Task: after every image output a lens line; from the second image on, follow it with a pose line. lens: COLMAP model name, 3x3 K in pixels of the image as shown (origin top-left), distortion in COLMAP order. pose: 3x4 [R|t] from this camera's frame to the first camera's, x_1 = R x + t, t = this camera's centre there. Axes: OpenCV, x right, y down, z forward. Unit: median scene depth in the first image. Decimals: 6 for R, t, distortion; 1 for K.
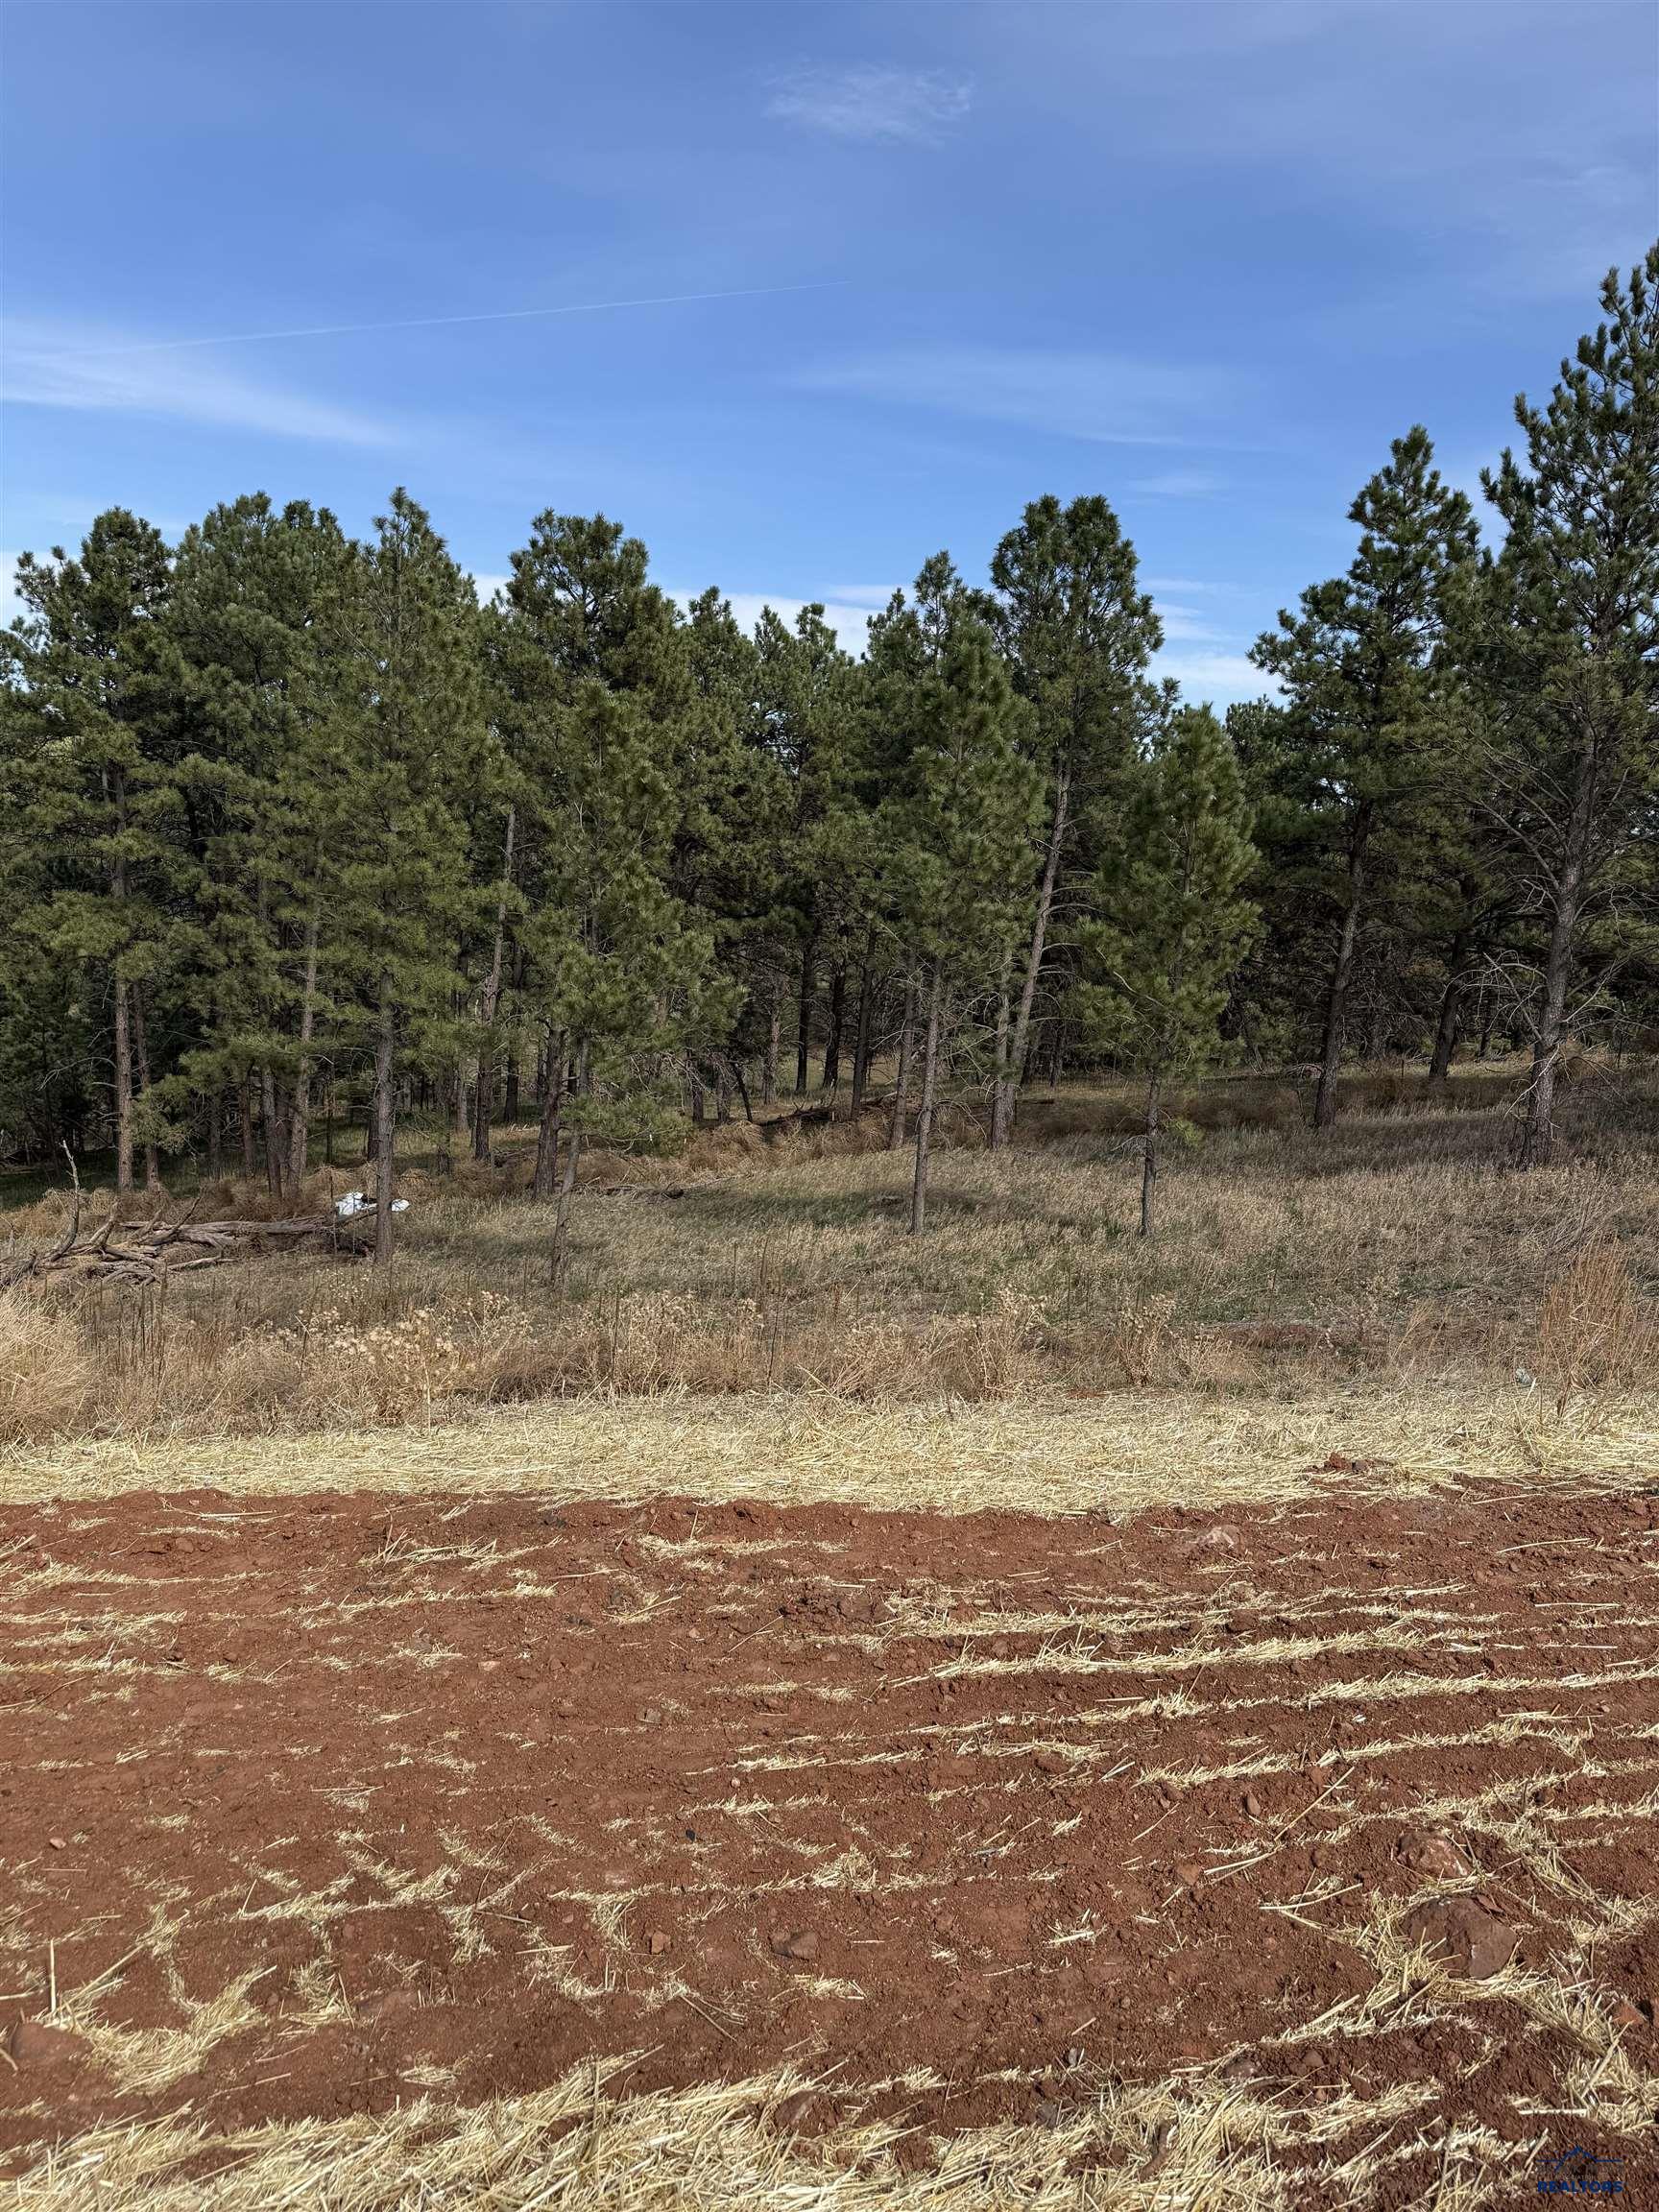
lens RADIAL K [[1533.4, 0, 817.0], [0, 1533.4, 1116.1], [0, 0, 1]] dist [0.174928, -0.324625]
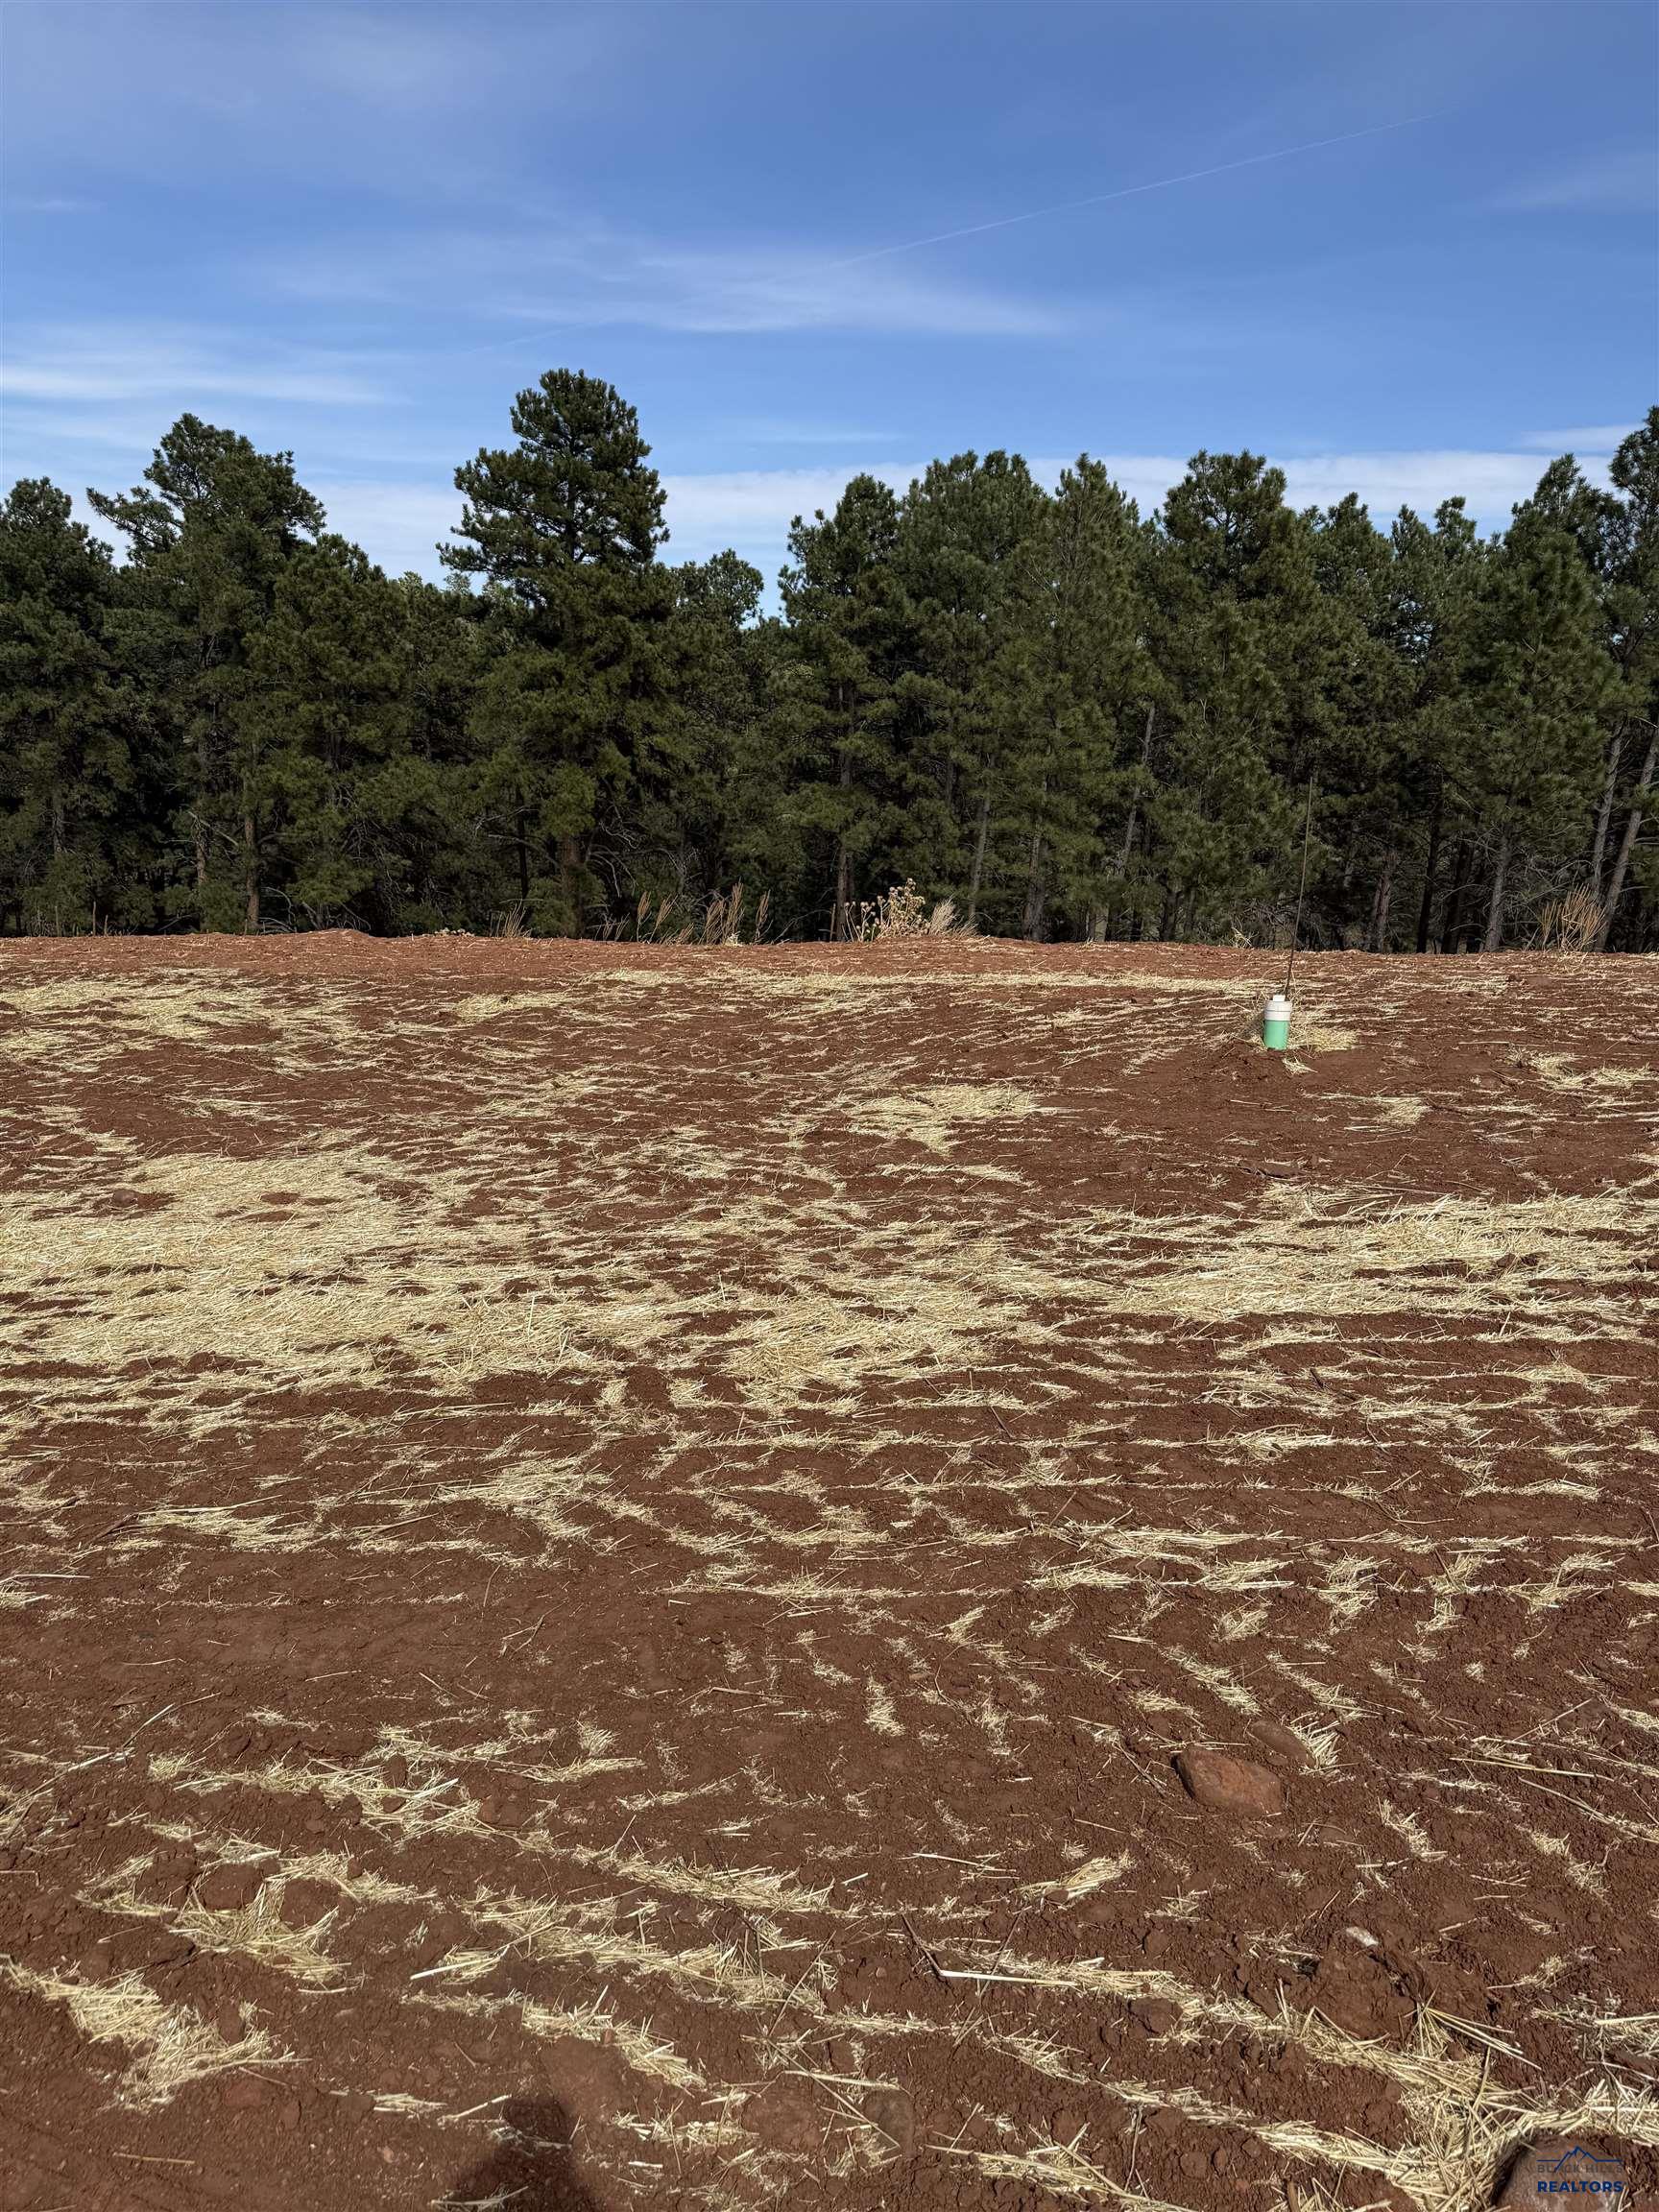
lens RADIAL K [[1479.4, 0, 845.3], [0, 1479.4, 1098.1], [0, 0, 1]] dist [0.159521, -0.275305]
pose [[0.925570, 0.073237, -0.371426, 0.037800], [-0.049624, 0.996115, 0.072753, 0.032759], [0.375311, -0.048907, 0.925608, -0.181011]]
